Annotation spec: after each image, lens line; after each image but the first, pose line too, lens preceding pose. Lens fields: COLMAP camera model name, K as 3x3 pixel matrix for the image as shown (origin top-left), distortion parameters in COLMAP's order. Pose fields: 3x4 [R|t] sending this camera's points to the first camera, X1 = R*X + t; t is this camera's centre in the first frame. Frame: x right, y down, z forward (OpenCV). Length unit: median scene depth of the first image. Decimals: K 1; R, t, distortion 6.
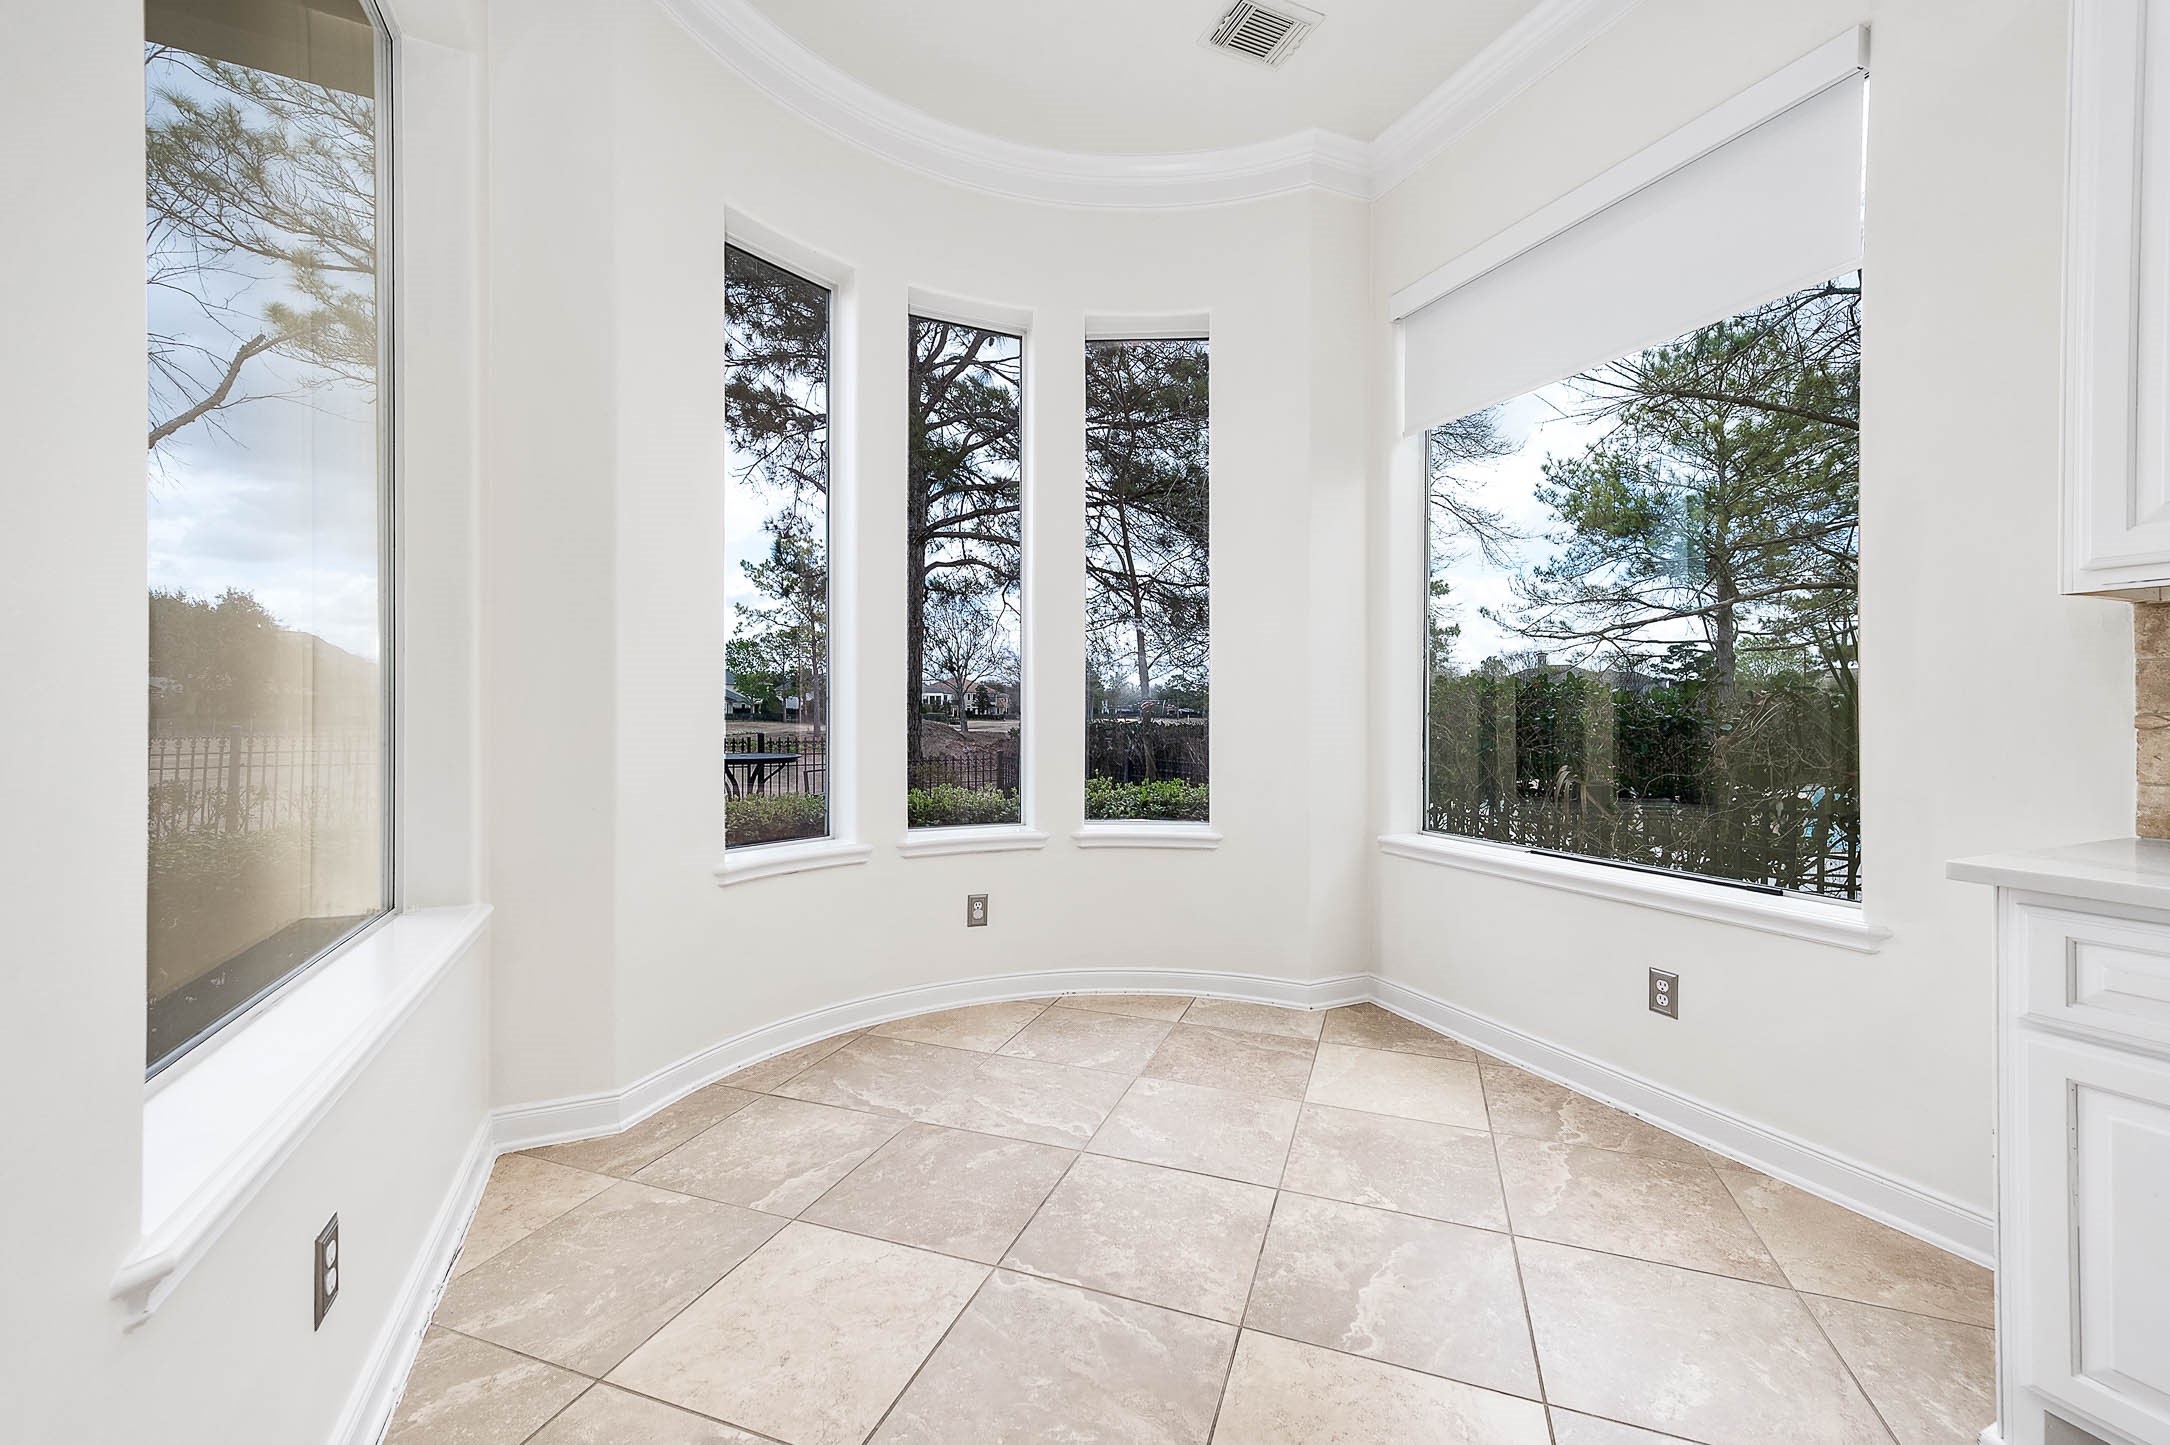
lens RADIAL K [[888.5, 0, 1091.6], [0, 888.5, 708.2], [0, 0, 1]] dist [0.009947, 0.000067]
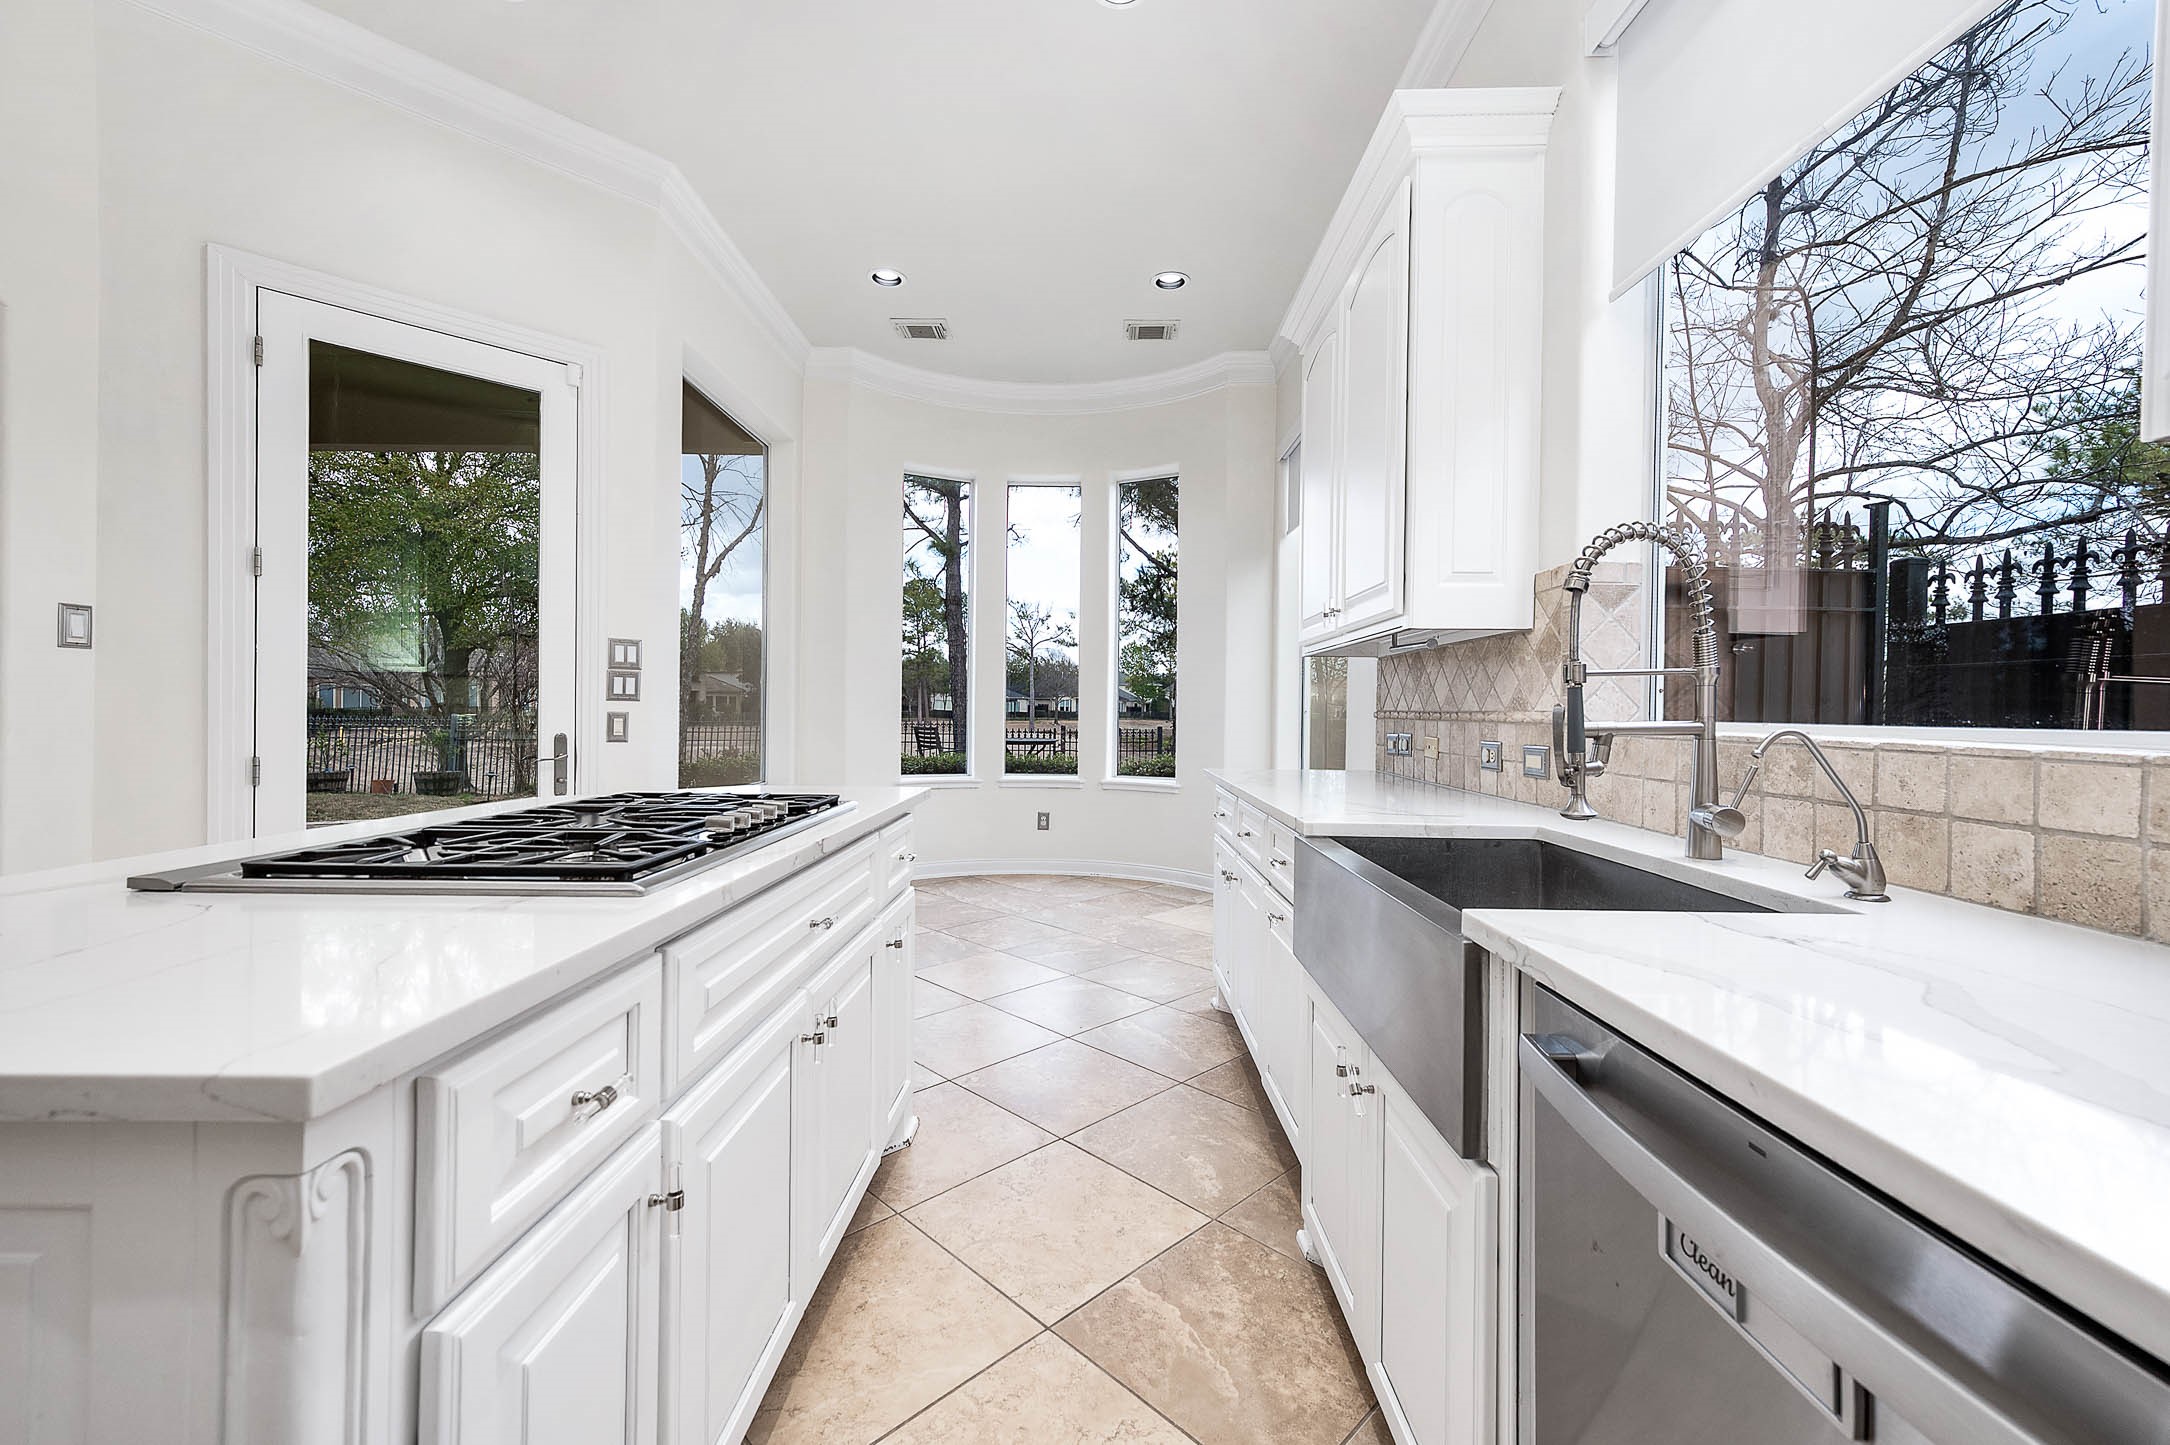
lens RADIAL K [[879.9, 0, 1083.0], [0, 879.9, 709.4], [0, 0, 1]] dist [0.009319, -0.000110]
pose [[0.903585, 0.007332, -0.428346, 0.645108], [-0.006760, 0.999973, 0.002855, -0.001823], [0.428356, 0.000316, 0.903610, -0.516559]]
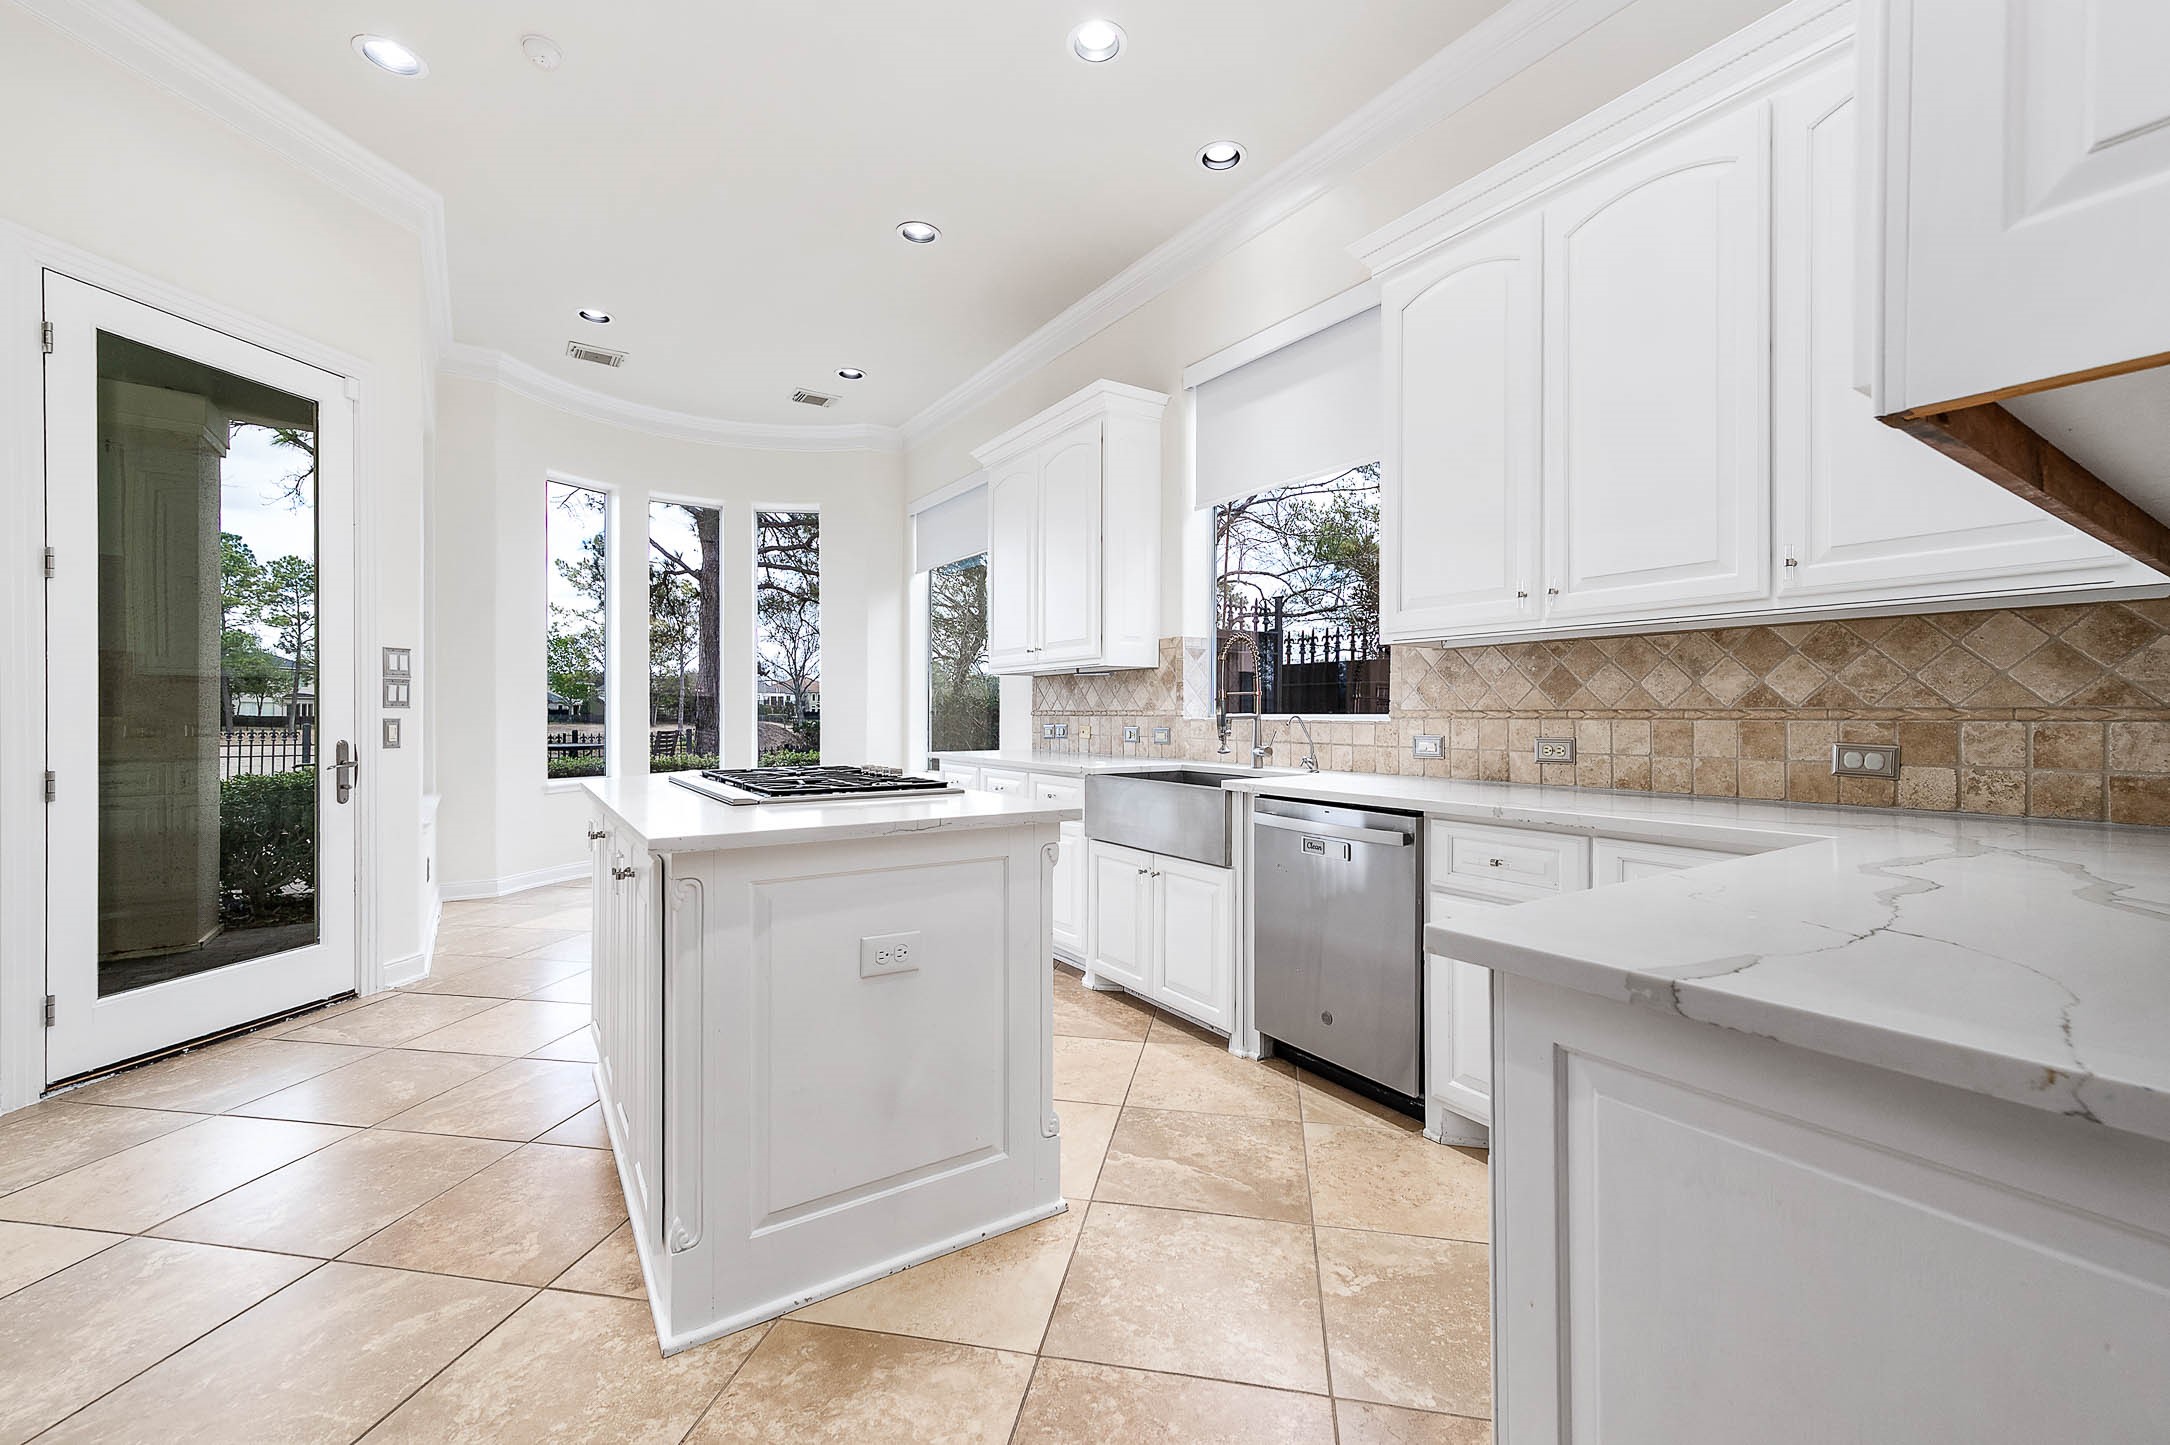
lens RADIAL K [[888.5, 0, 1091.6], [0, 888.5, 708.2], [0, 0, 1]] dist [0.009947, 0.000067]
pose [[0.986693, -0.001001, 0.162592, 0.389649], [0.001124, 0.999999, -0.000662, -0.002803], [-0.162591, 0.000836, 0.986693, -0.977952]]
